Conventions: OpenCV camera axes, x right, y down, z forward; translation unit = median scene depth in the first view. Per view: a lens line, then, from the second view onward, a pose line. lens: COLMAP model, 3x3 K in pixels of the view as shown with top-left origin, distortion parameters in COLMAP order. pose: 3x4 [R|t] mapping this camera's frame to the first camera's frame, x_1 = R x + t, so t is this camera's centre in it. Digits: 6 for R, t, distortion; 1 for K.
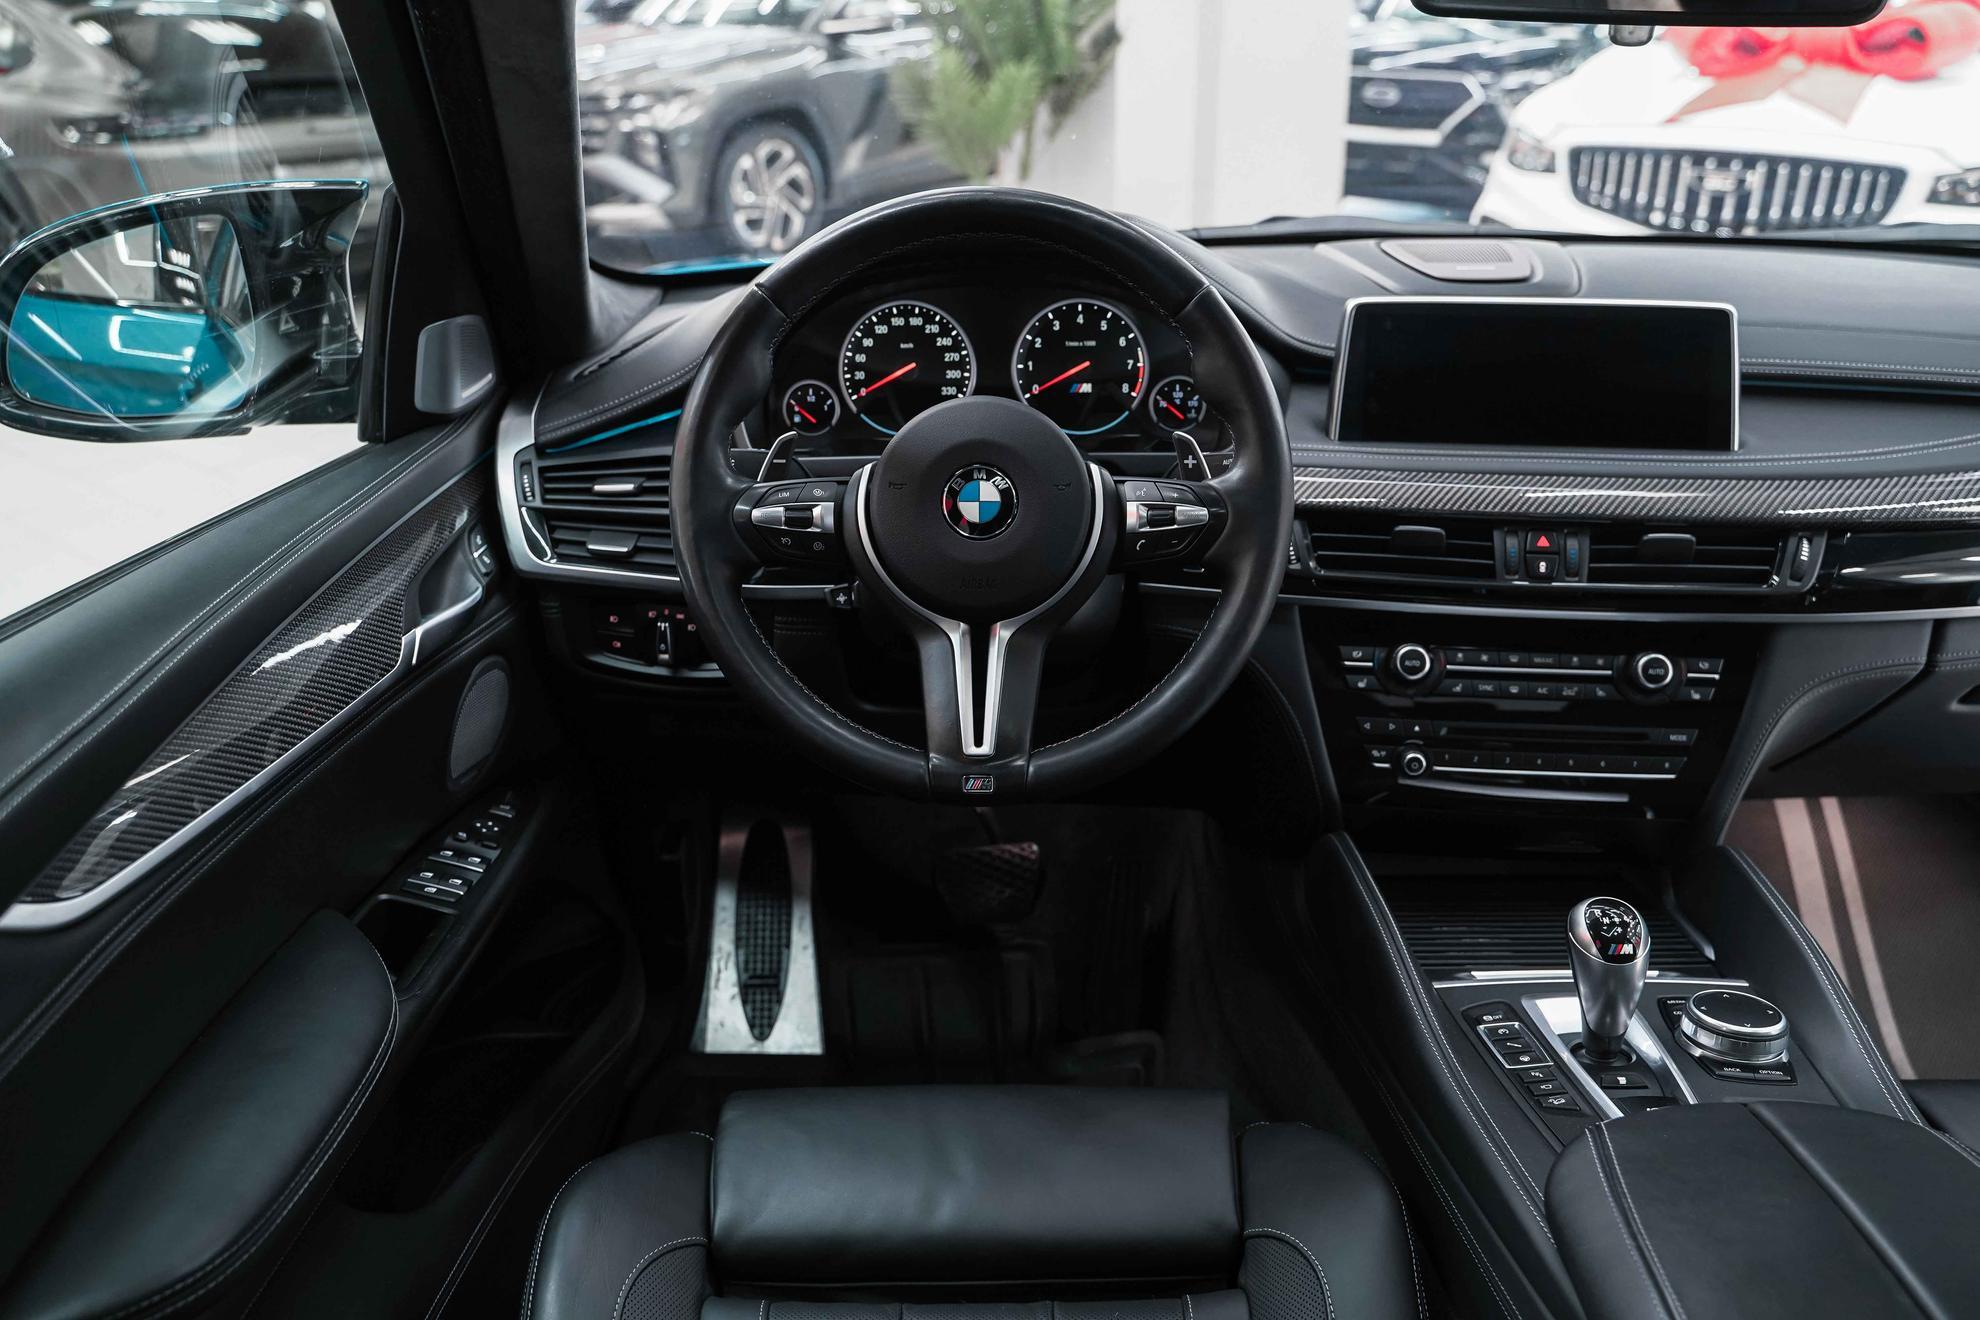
lens RADIAL K [[1540.9, 0, 1025.8], [0, 1540.9, 665.1], [0, 0, 1]] dist [-0.013605, 0.010058]
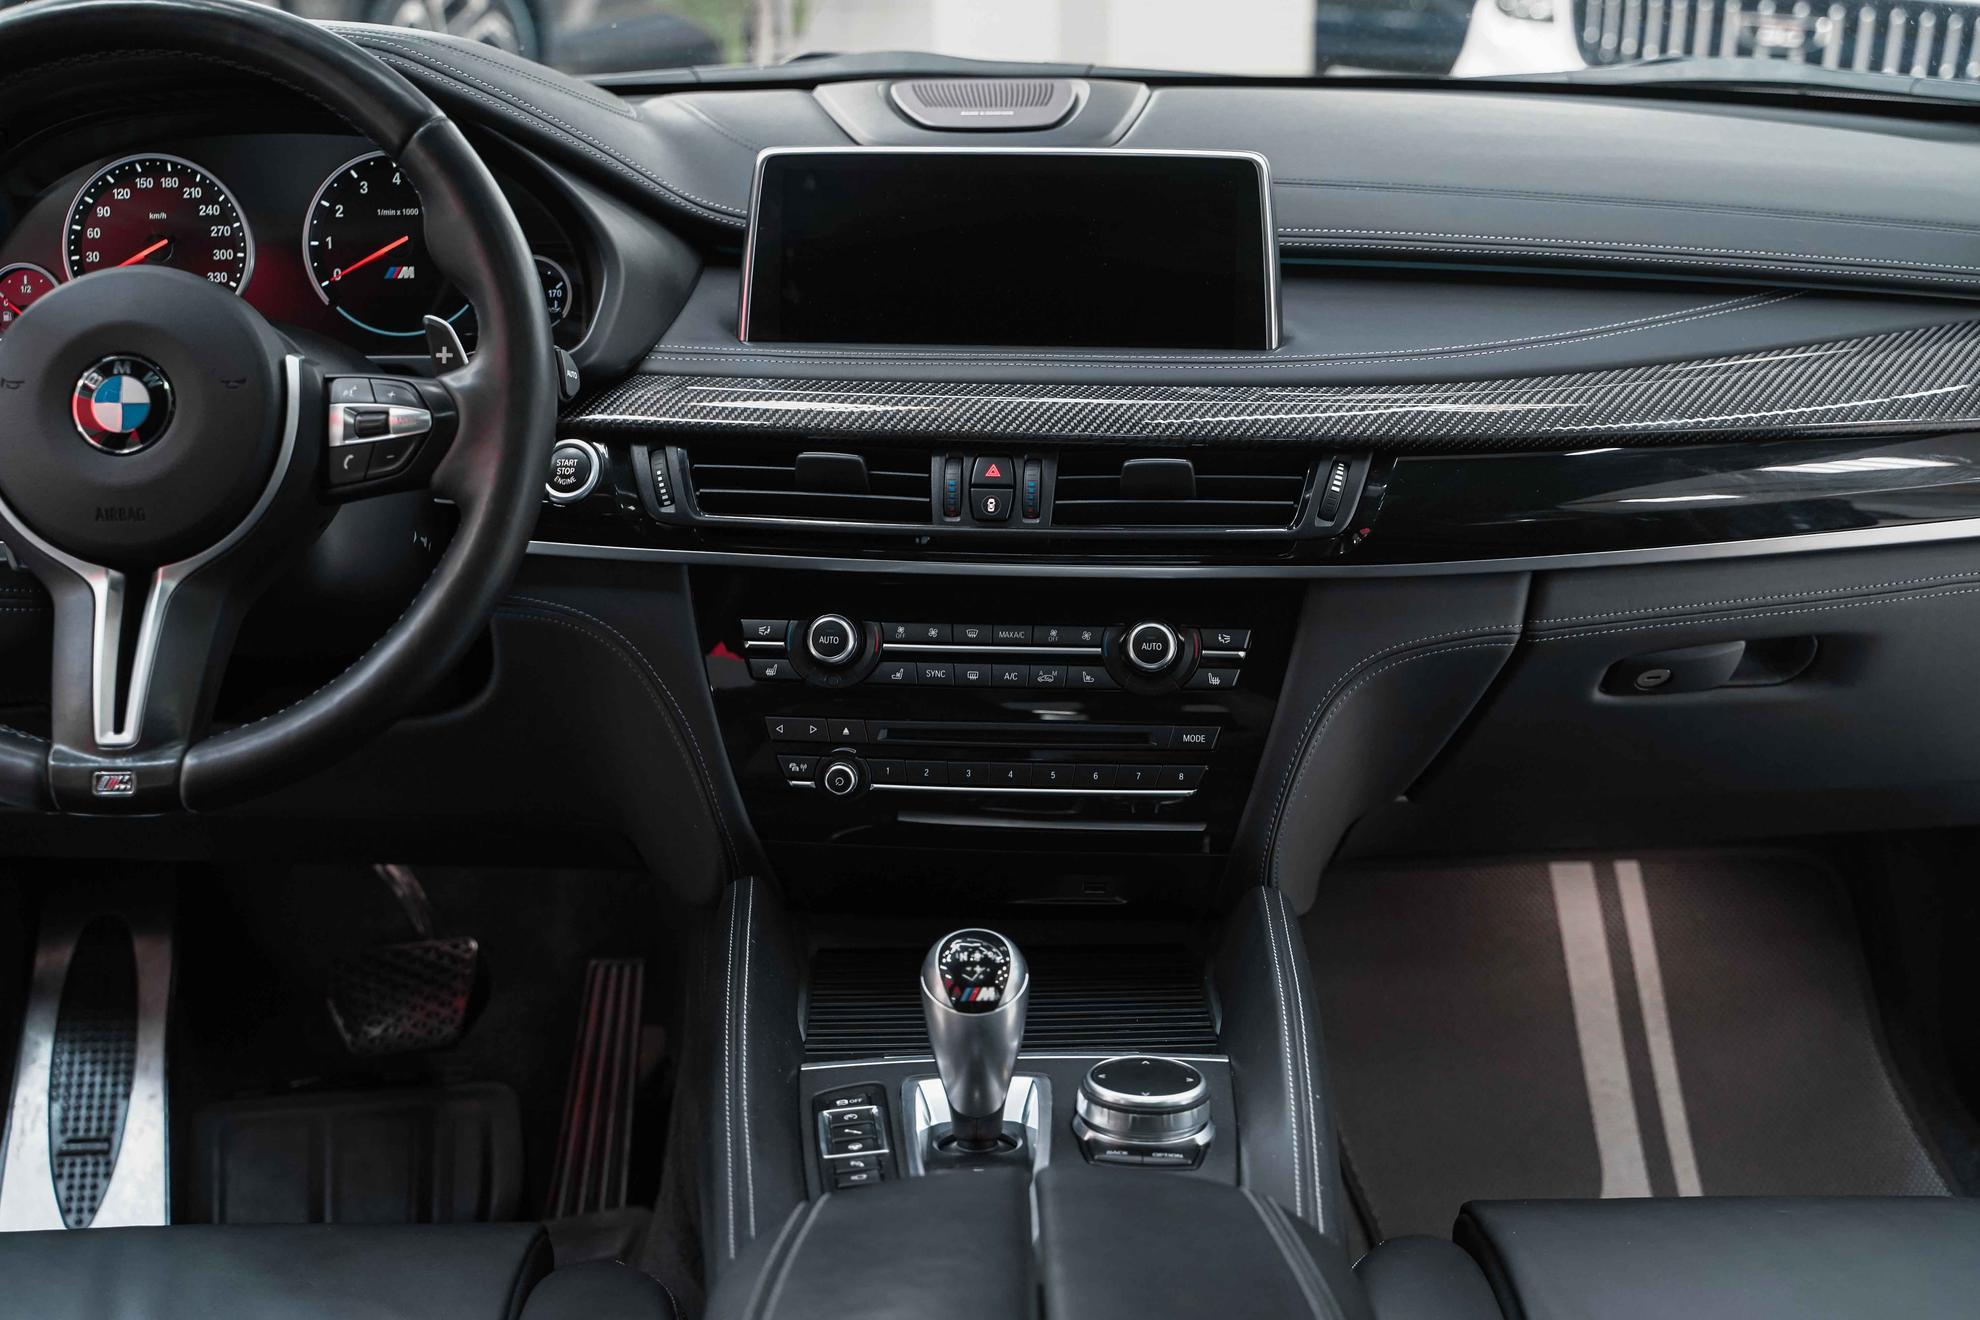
lens RADIAL K [[2369.7, 0, 990.0], [0, 2369.7, 660.0], [0, 0, 1]] dist [0.003151, -0.015450]
pose [[0.999383, -0.009131, 0.033926, 0.275441], [0.010870, 0.998618, -0.051412, 0.063676], [-0.033410, 0.051749, 0.998101, -0.118422]]
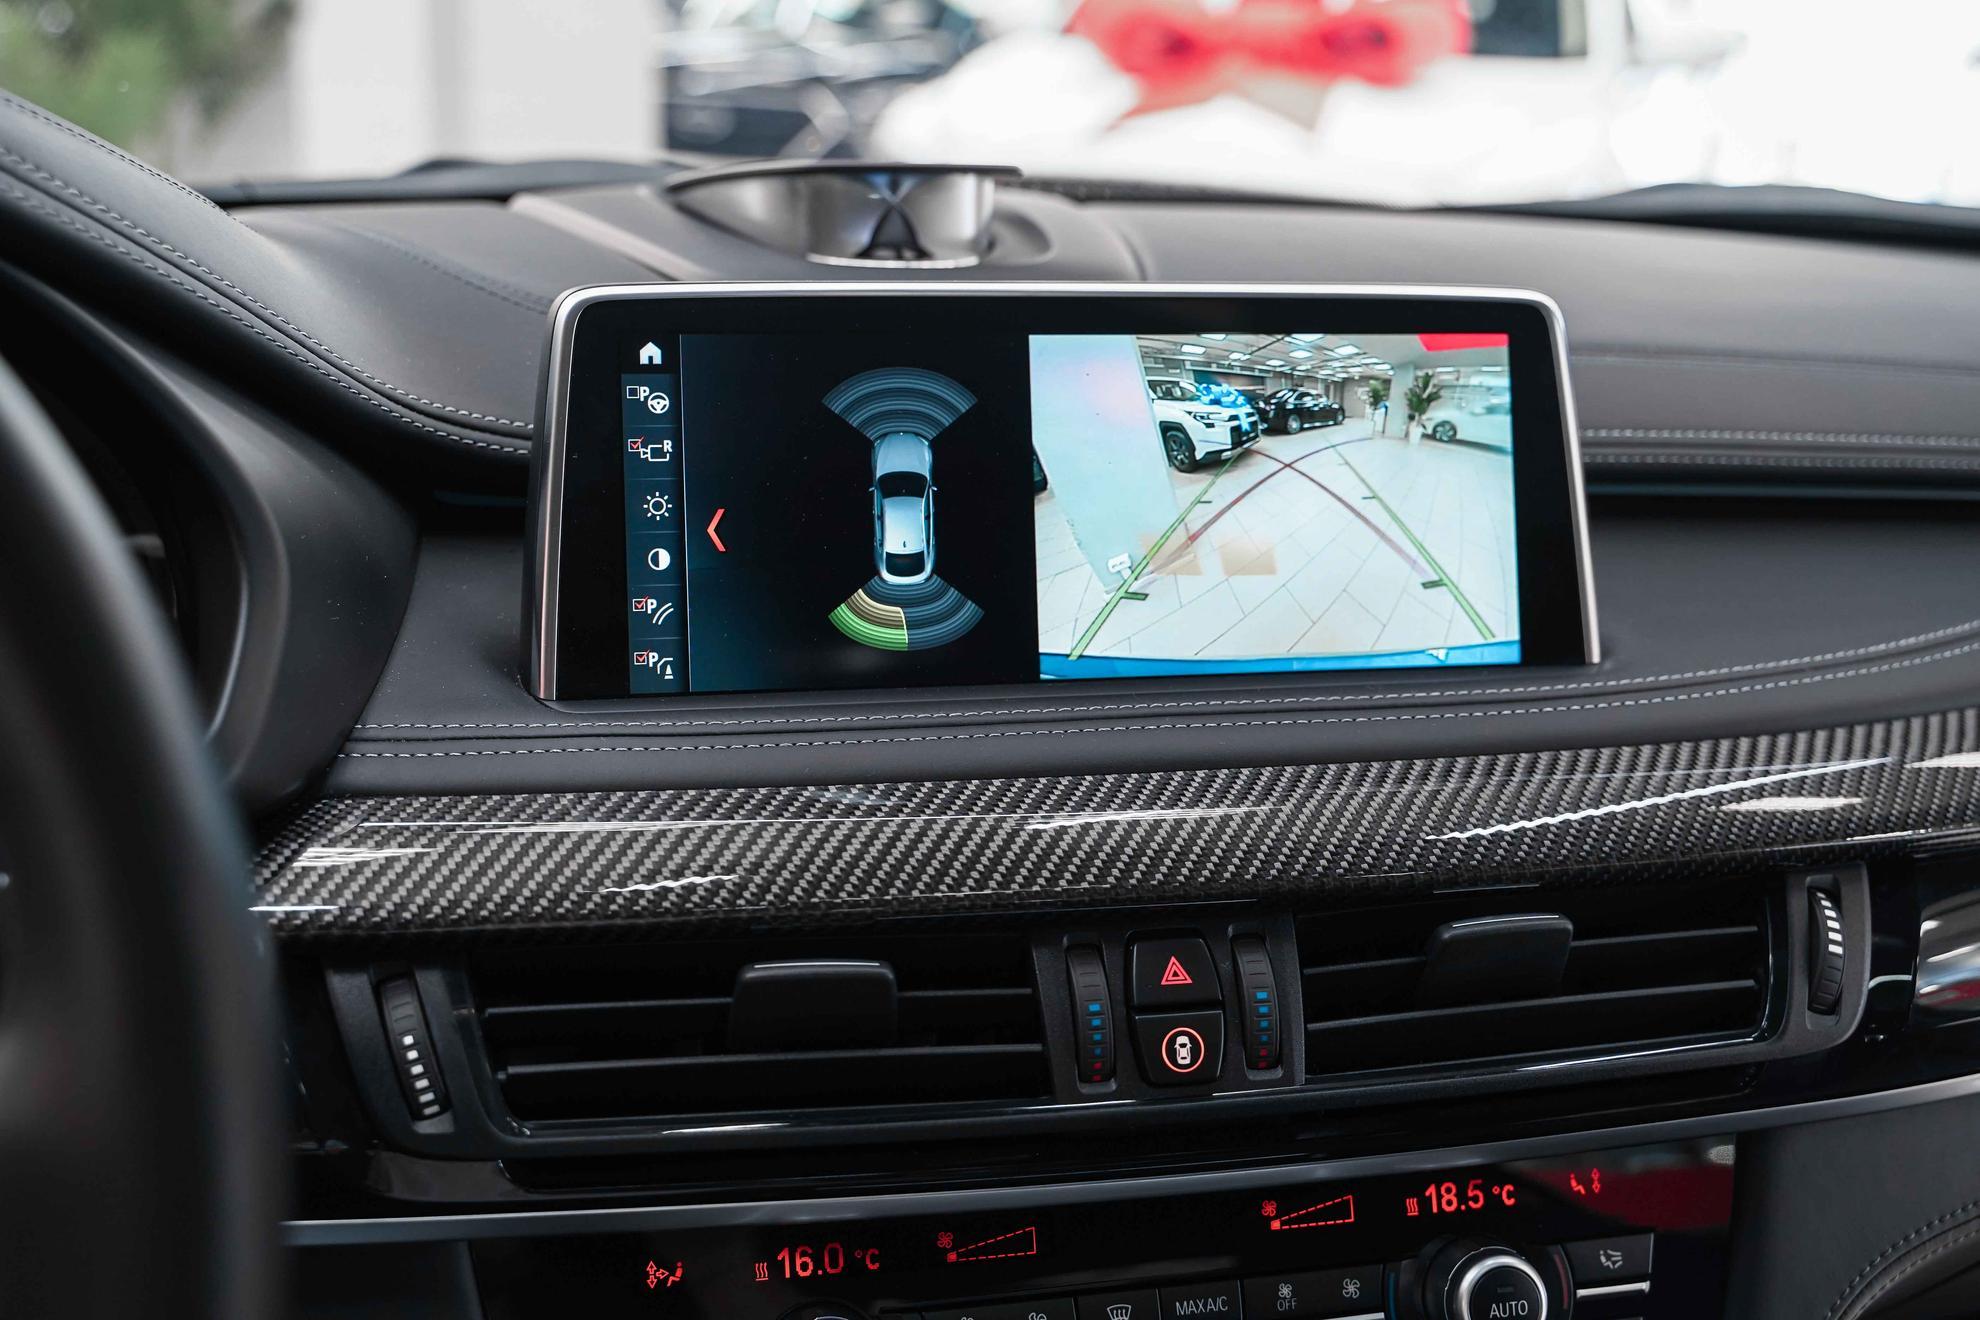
lens RADIAL K [[2119.4, 0, 988.4], [0, 2119.4, 635.5], [0, 0, 1]] dist [0.019893, 0.010890]
pose [[0.941457, -0.056113, 0.332431, 0.136476], [0.096577, 0.989615, -0.106466, -0.100624], [-0.323004, 0.132339, 0.937099, 0.527772]]
